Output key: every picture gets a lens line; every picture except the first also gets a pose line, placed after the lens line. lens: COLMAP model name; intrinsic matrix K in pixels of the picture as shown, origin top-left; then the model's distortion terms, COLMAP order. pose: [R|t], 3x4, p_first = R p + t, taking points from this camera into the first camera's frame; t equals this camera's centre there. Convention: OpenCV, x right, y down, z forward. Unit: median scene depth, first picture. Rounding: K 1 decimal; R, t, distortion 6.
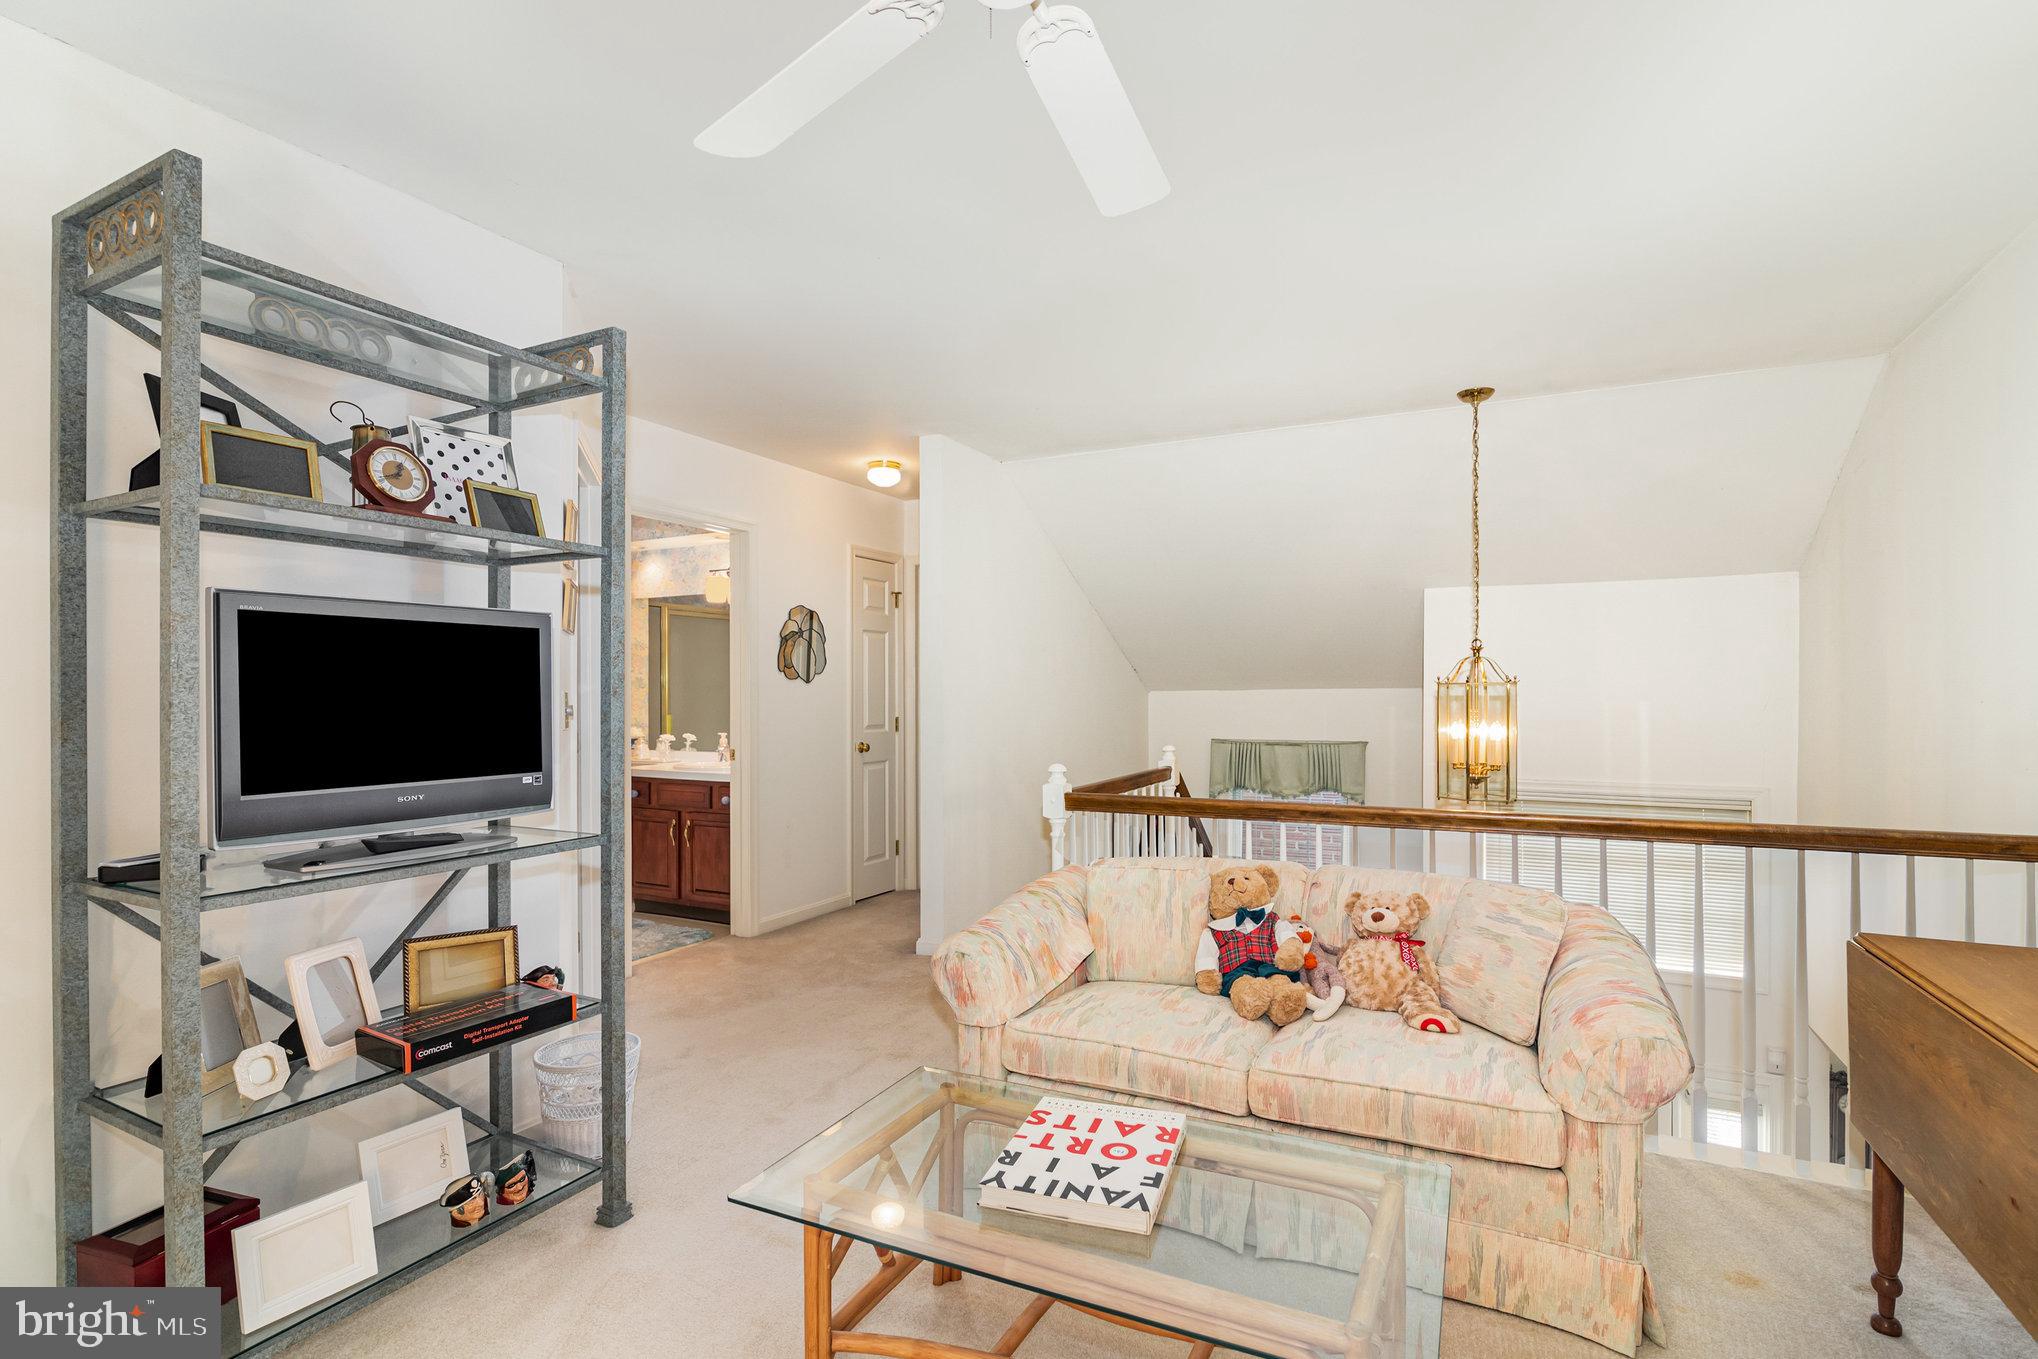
lens RADIAL K [[952.1, 0, 1021.0], [0, 952.1, 691.9], [0, 0, 1]] dist [-0.014210, -0.000053]
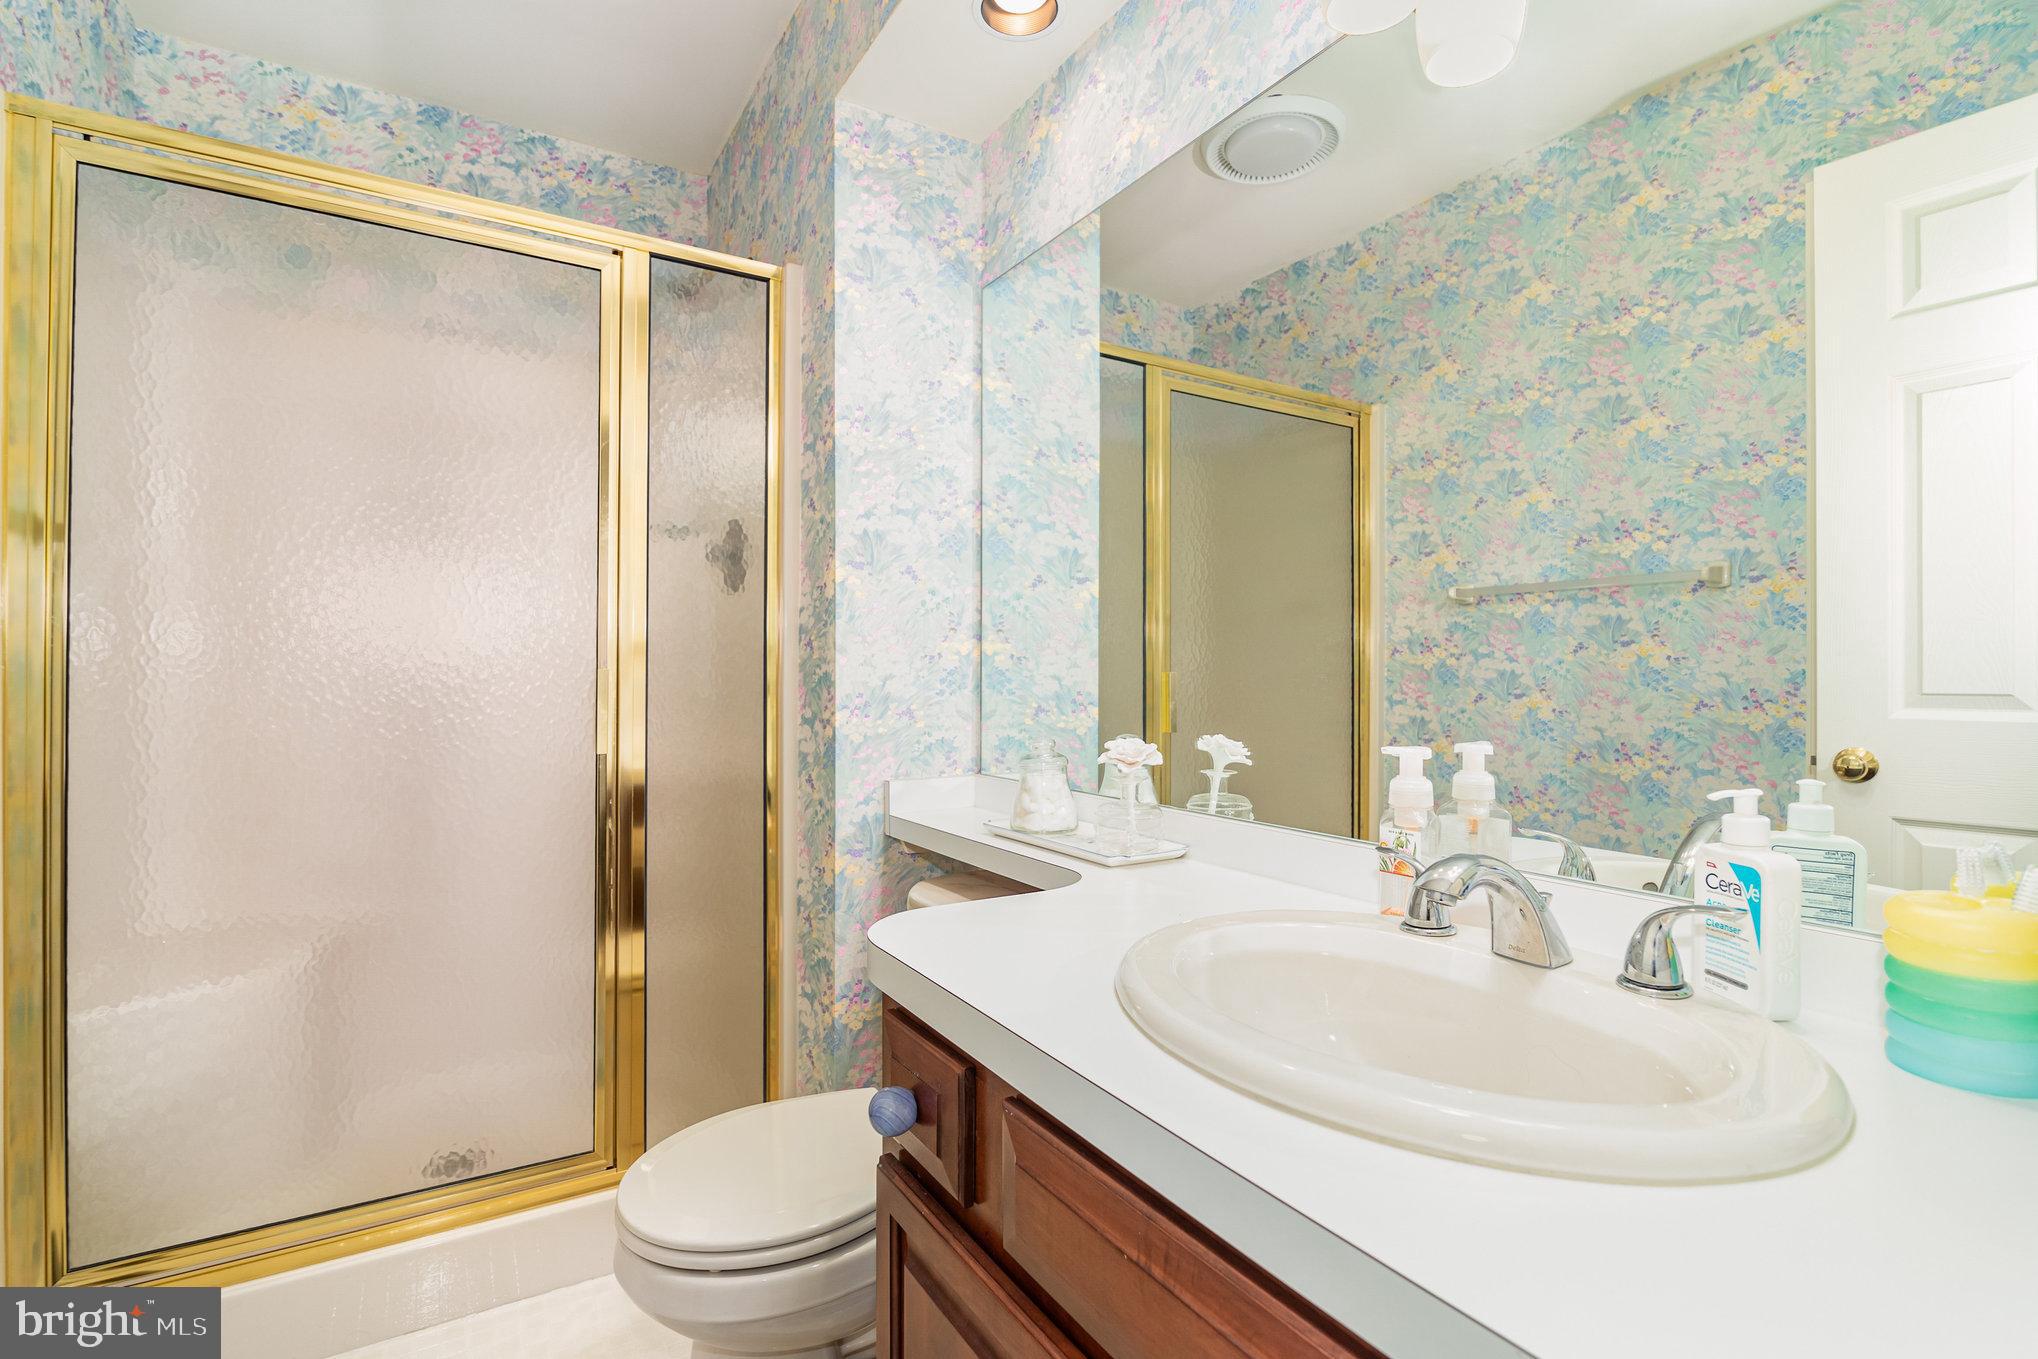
lens RADIAL K [[952.1, 0, 1017.7], [0, 952.1, 674.3], [0, 0, 1]] dist [-0.014210, -0.000053]
pose [[0.852781, 0.002570, -0.522263, -0.457402], [-0.000064, 0.999988, 0.004817, 0.047175], [0.522269, -0.004074, 0.852771, 1.313549]]
